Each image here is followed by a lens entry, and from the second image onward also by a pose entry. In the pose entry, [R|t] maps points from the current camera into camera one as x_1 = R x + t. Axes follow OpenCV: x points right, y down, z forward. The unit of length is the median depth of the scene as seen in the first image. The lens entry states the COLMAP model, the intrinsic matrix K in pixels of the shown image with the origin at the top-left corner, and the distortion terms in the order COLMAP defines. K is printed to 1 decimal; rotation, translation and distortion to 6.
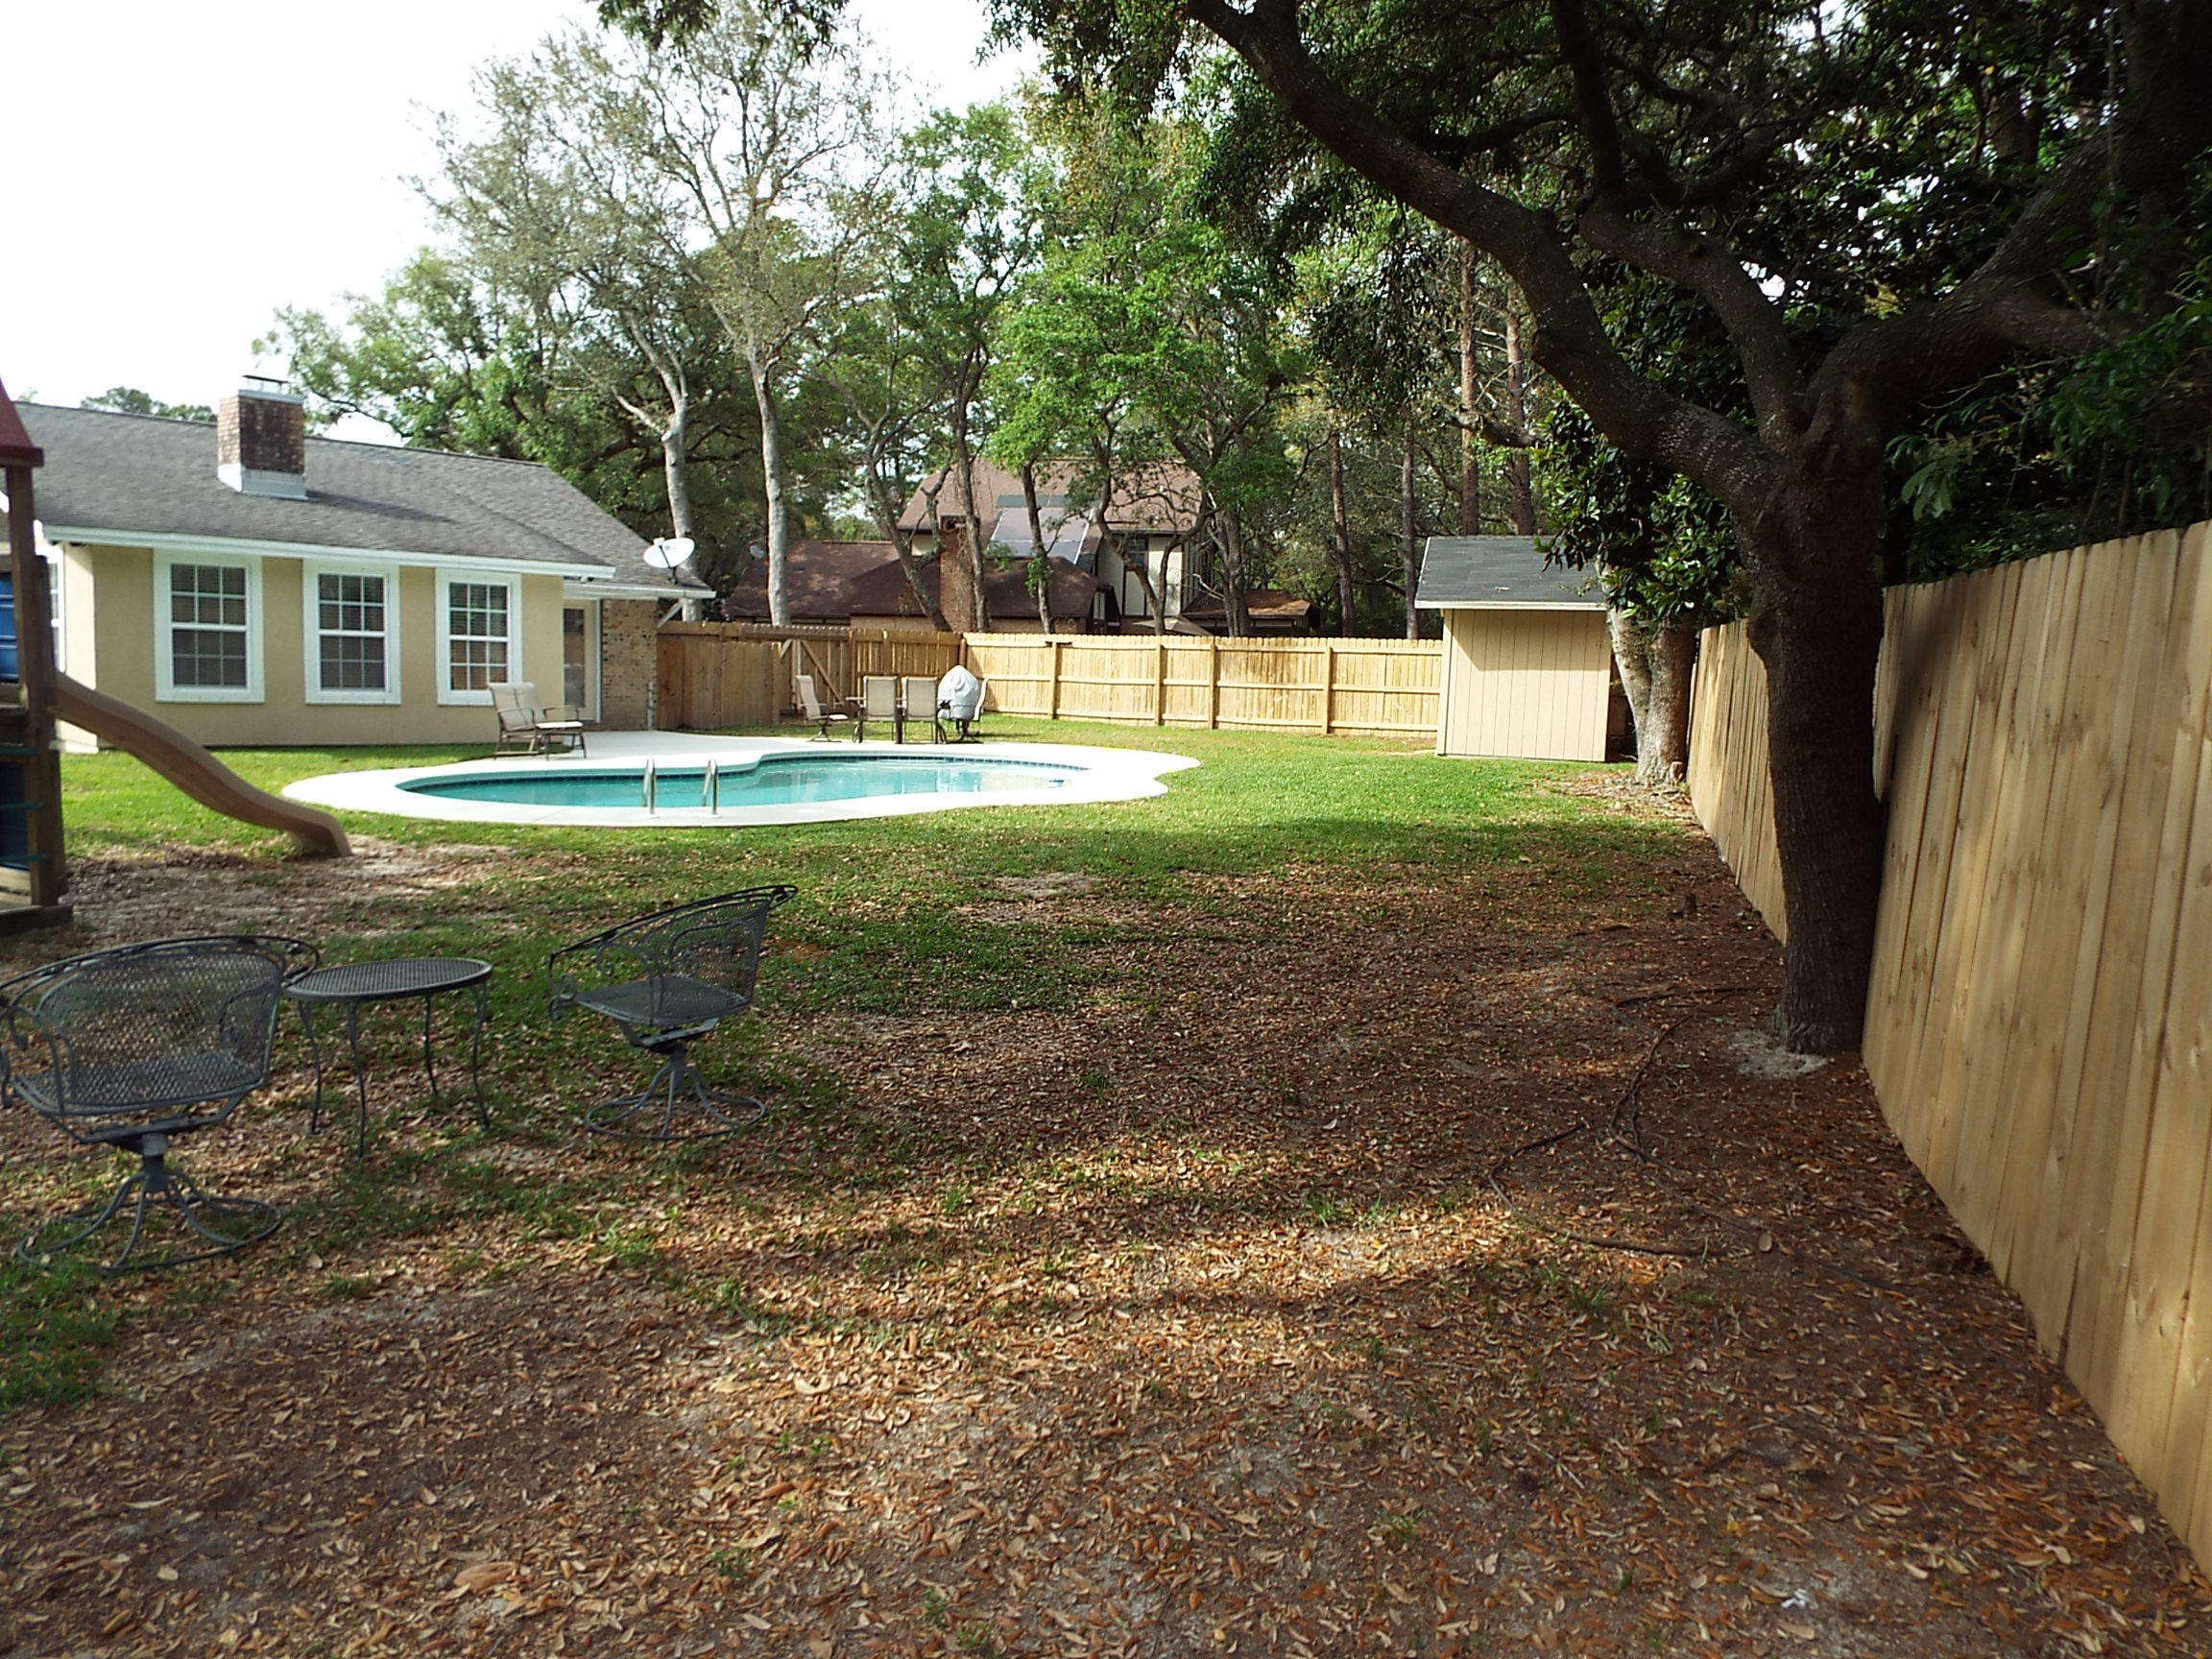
lens RADIAL K [[1619.8, 0, 1106.0], [0, 1619.8, 829.5], [0, 0, 1]] dist [-0.000164, 0.005159]
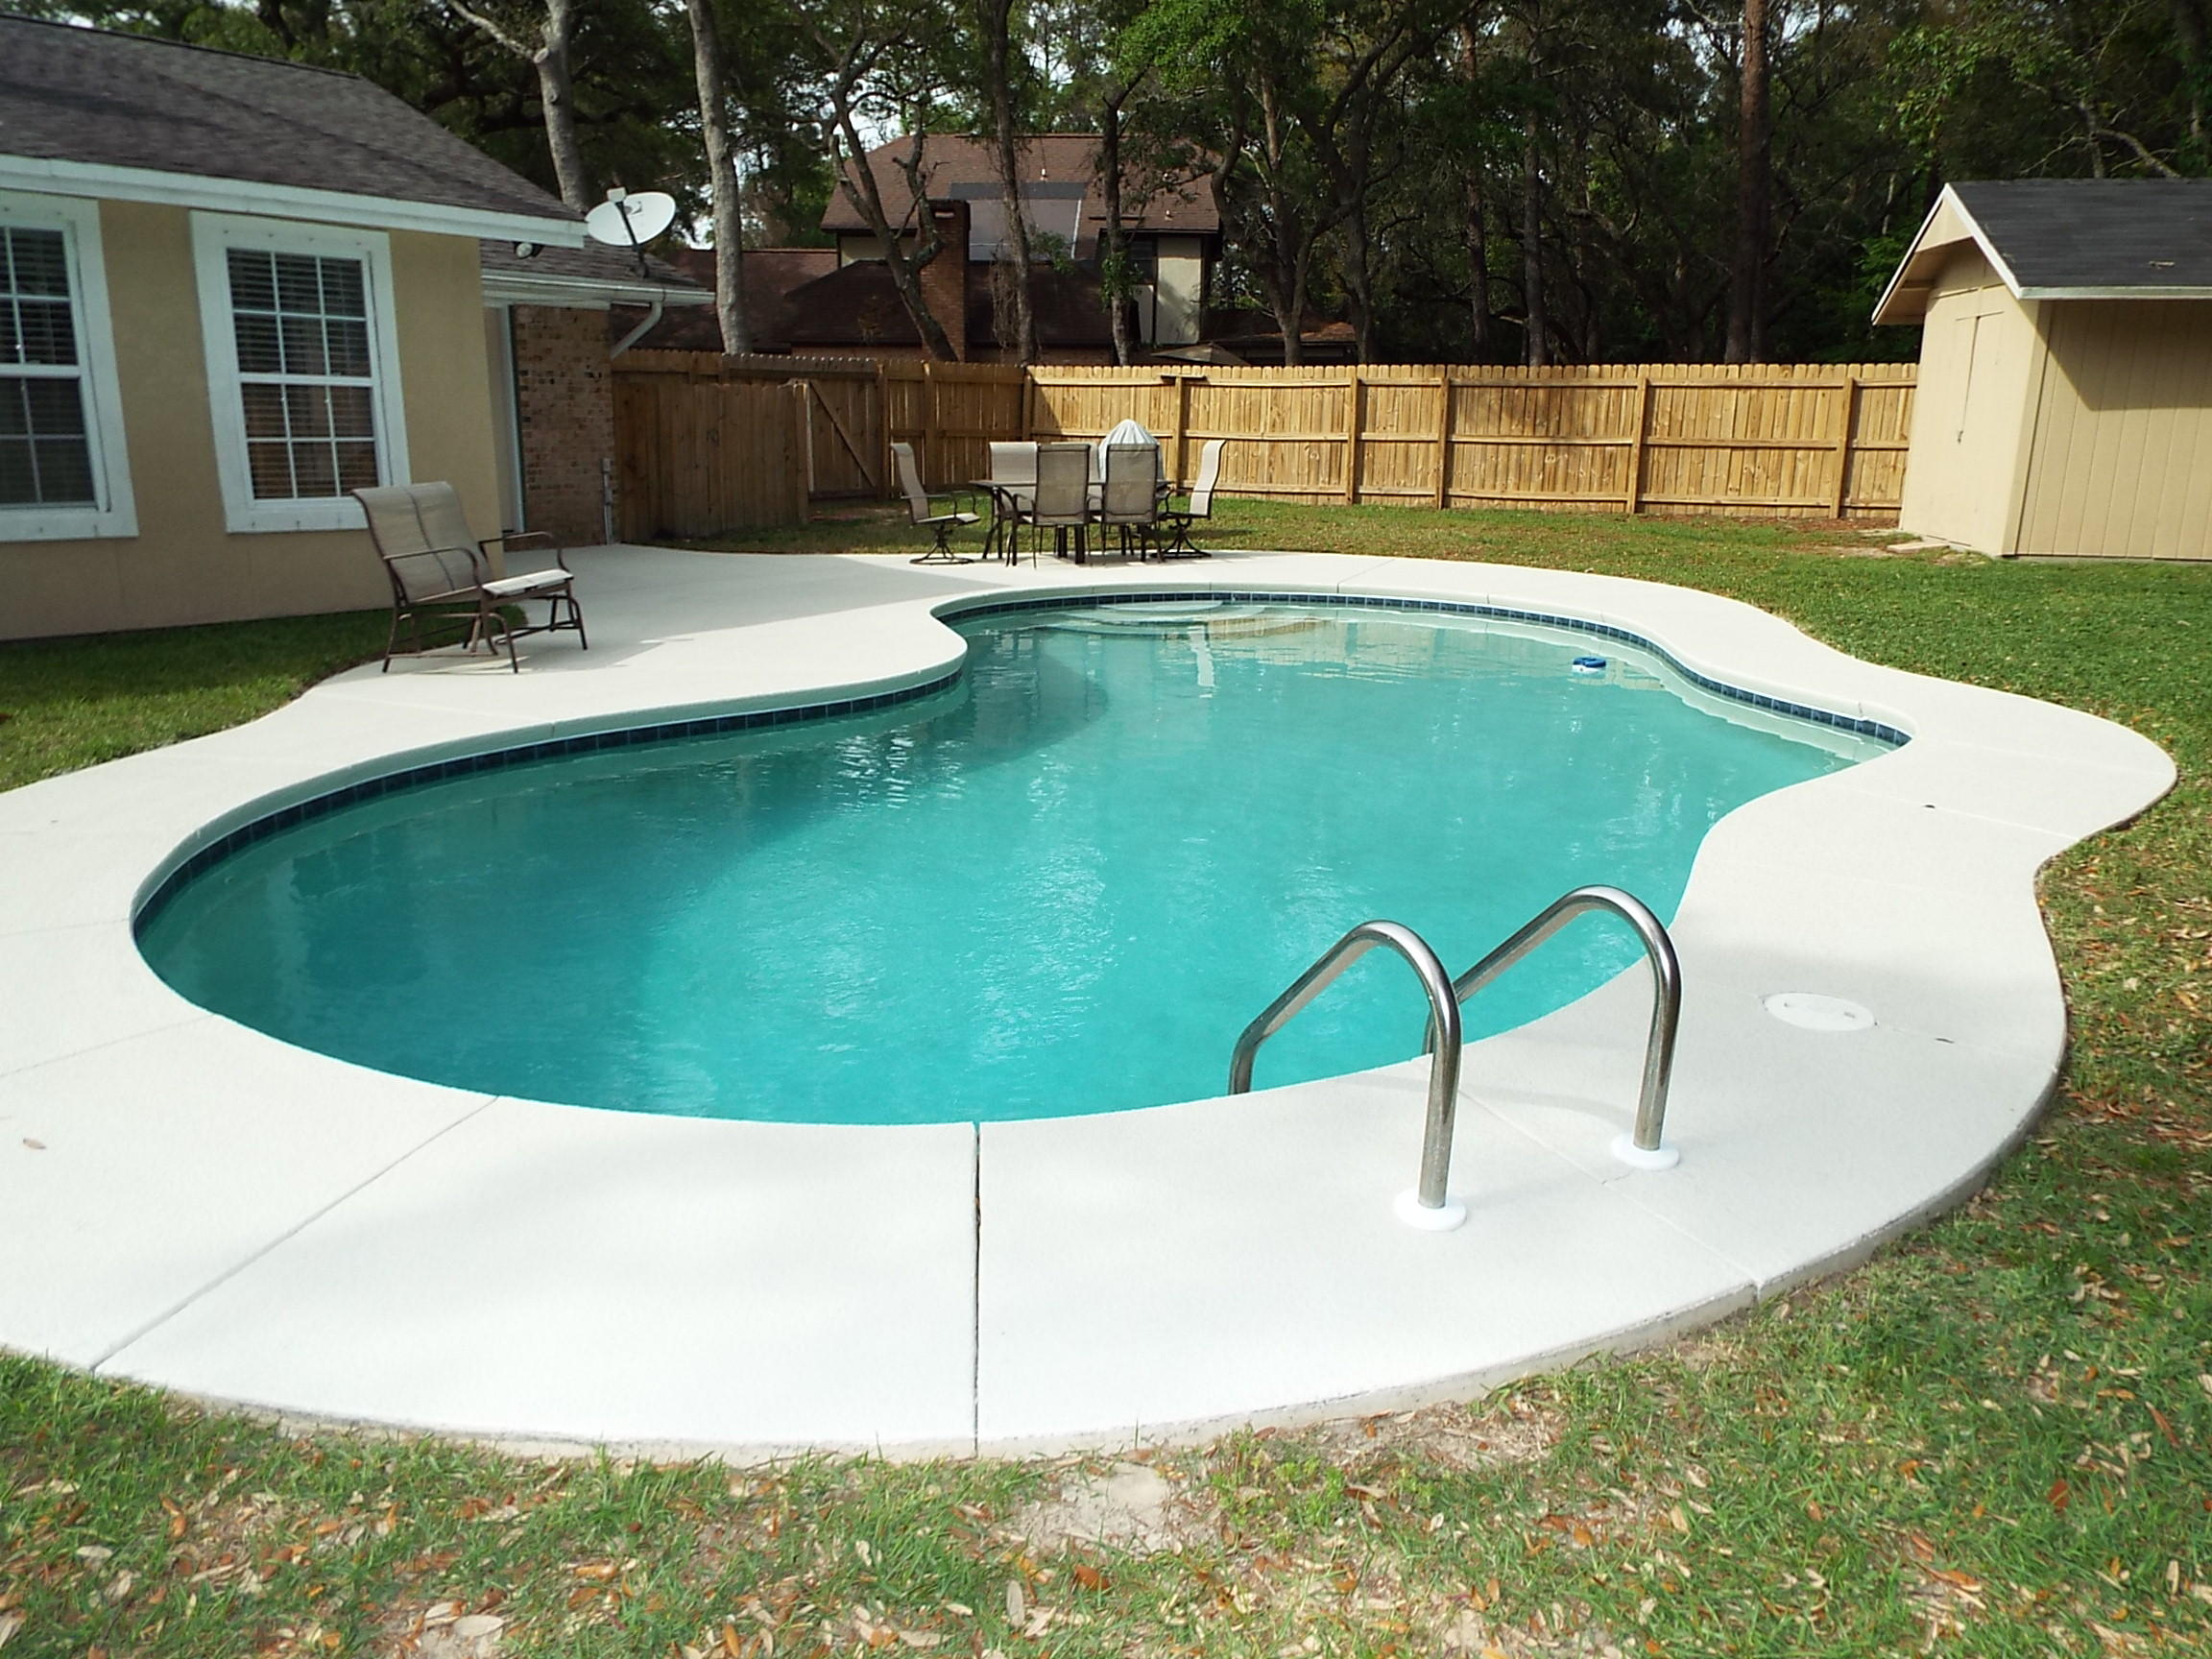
lens RADIAL K [[1584.8, 0, 1068.3], [0, 1584.8, 786.8], [0, 0, 1]] dist [0.023224, 0.002417]
pose [[0.994897, -0.037955, 0.093488, -0.155483], [0.024954, 0.990326, 0.136497, -0.042746], [-0.097765, -0.133467, 0.986219, 0.367935]]
